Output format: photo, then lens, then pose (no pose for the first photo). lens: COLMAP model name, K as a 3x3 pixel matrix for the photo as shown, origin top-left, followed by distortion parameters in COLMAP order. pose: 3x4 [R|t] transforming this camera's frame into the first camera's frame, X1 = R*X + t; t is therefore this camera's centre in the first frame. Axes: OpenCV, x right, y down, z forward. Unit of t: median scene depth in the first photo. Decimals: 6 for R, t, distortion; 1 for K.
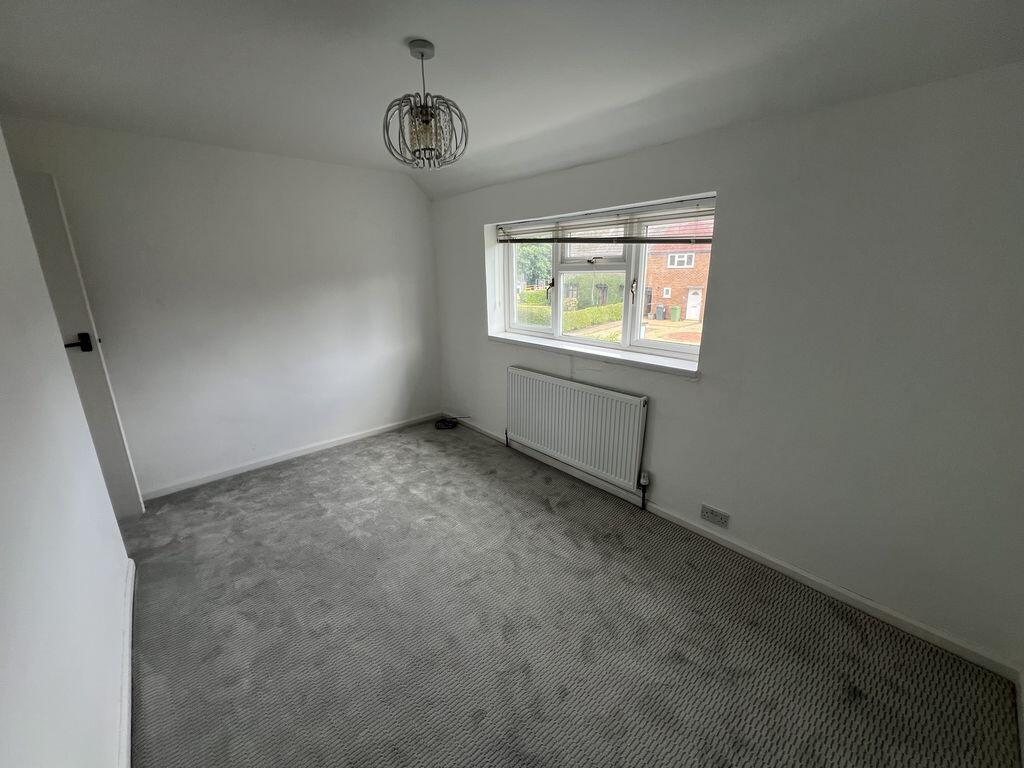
lens RADIAL K [[420.9, 0, 512.0], [0, 420.9, 384.0], [0, 0, 1]] dist [0.013146, -0.000089]
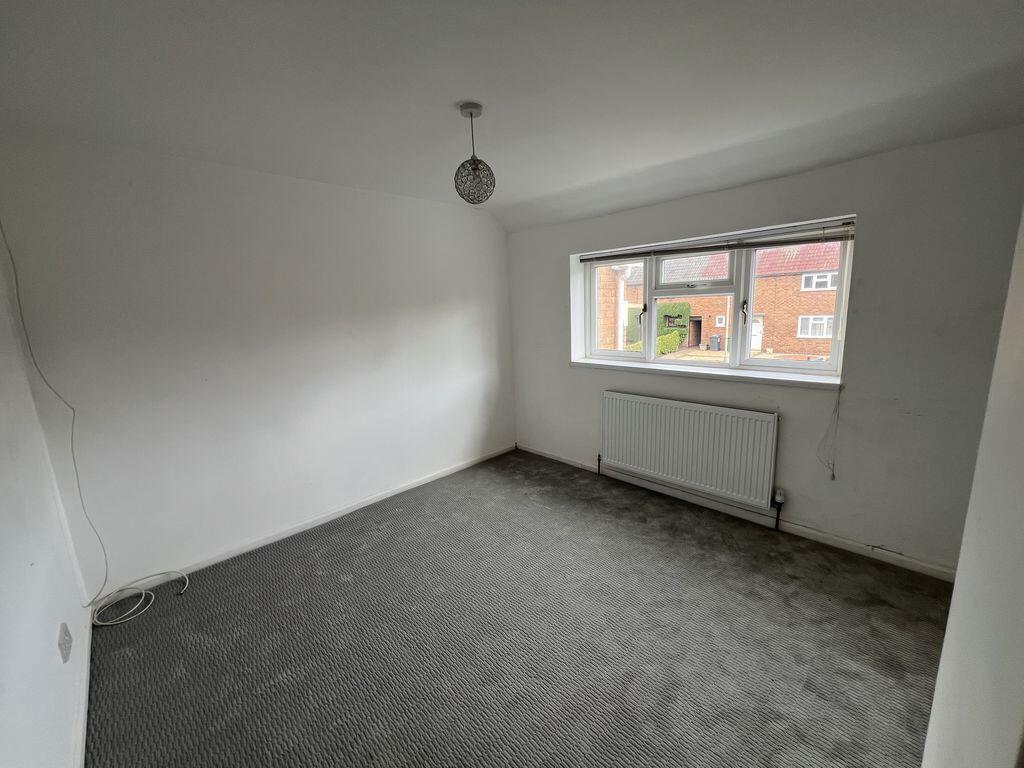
lens RADIAL K [[407.0, 0, 509.3], [0, 407.0, 377.3], [0, 0, 1]] dist [-0.019756, 0.000074]
pose [[0.998375, -0.022996, 0.052136, -0.315979], [0.028502, 0.993803, -0.107442, 0.027001], [-0.049342, 0.108753, 0.992843, 0.056765]]
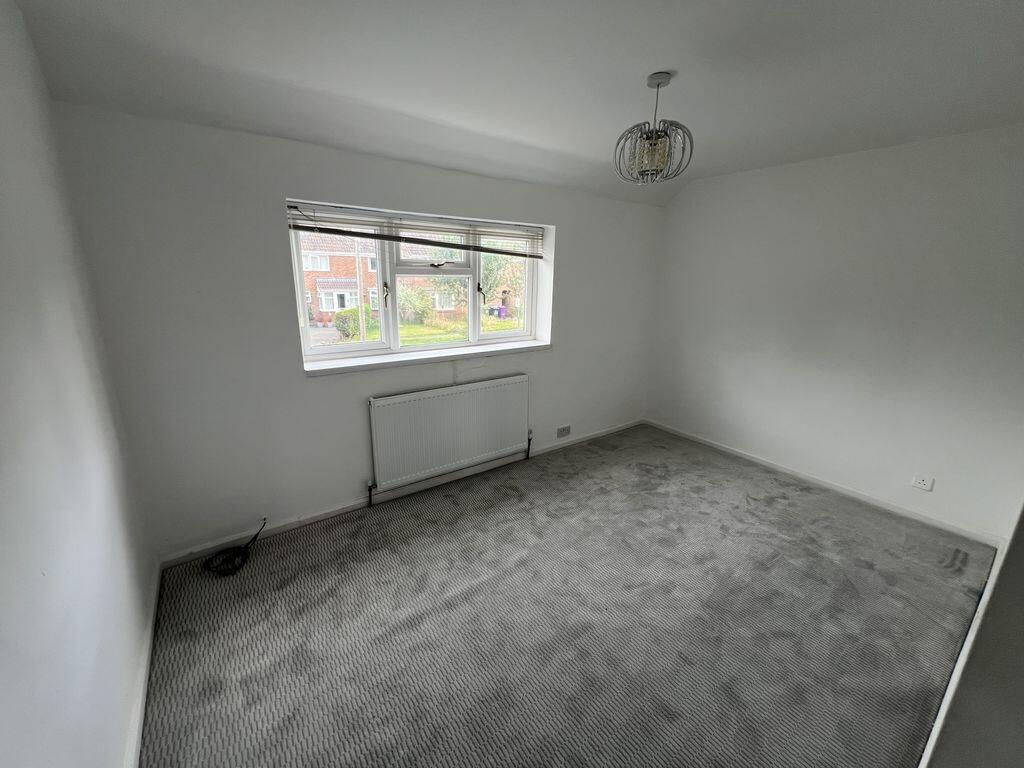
lens RADIAL K [[412.3, 0, 512.0], [0, 412.3, 384.0], [0, 0, 1]] dist [-0.000386, -0.000037]
pose [[0.083489, -0.242223, 0.966622, -0.798259], [0.244181, 0.945409, 0.215817, -0.191509], [-0.966129, 0.218012, 0.138078, 0.750778]]
